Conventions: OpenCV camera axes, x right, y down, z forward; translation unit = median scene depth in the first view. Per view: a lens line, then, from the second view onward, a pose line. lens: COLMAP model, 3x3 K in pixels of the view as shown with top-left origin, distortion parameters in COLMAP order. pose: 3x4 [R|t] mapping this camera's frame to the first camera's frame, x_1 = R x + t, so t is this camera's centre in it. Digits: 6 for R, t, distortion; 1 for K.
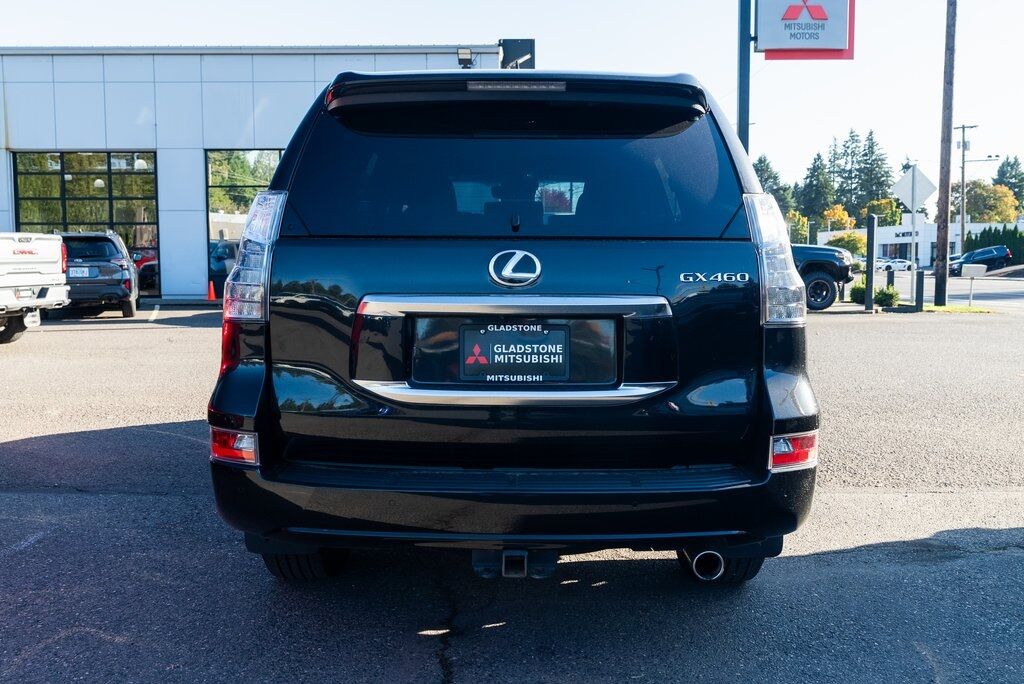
lens RADIAL K [[937.2, 0, 512.0], [0, 937.2, 342.0], [0, 0, 1]] dist [-0.006055, 0.009373]
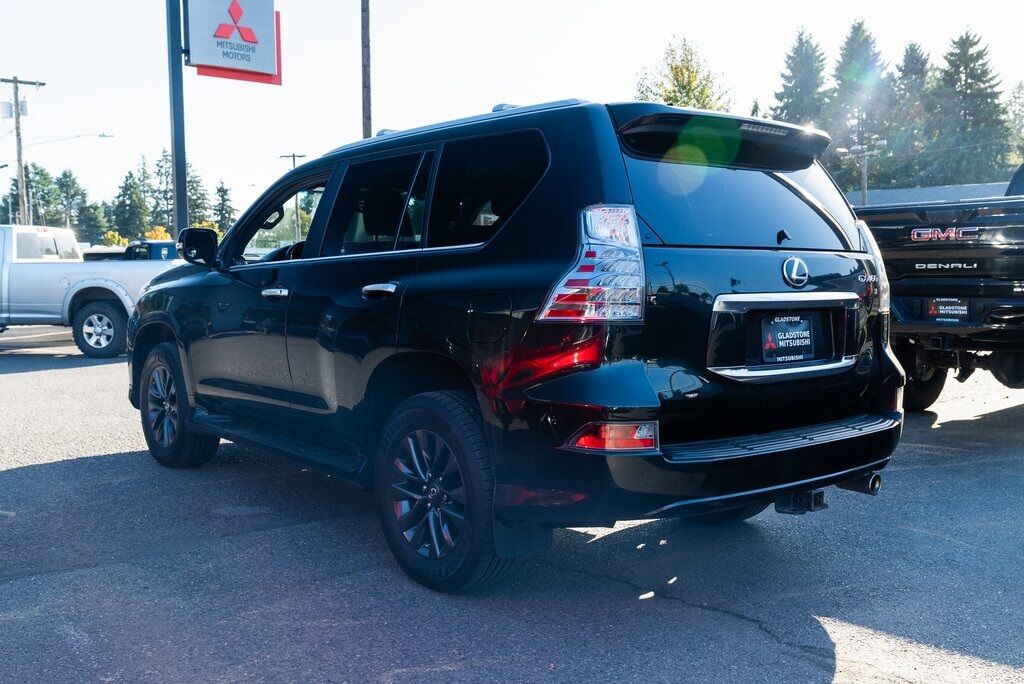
lens RADIAL K [[984.5, 0, 512.0], [0, 984.5, 342.0], [0, 0, 1]] dist [-0.002559, 0.000272]
pose [[0.765565, -0.046178, 0.641699, -0.145471], [0.064653, 0.997894, -0.005323, -0.000127], [-0.640102, 0.045563, 0.766938, 0.026719]]
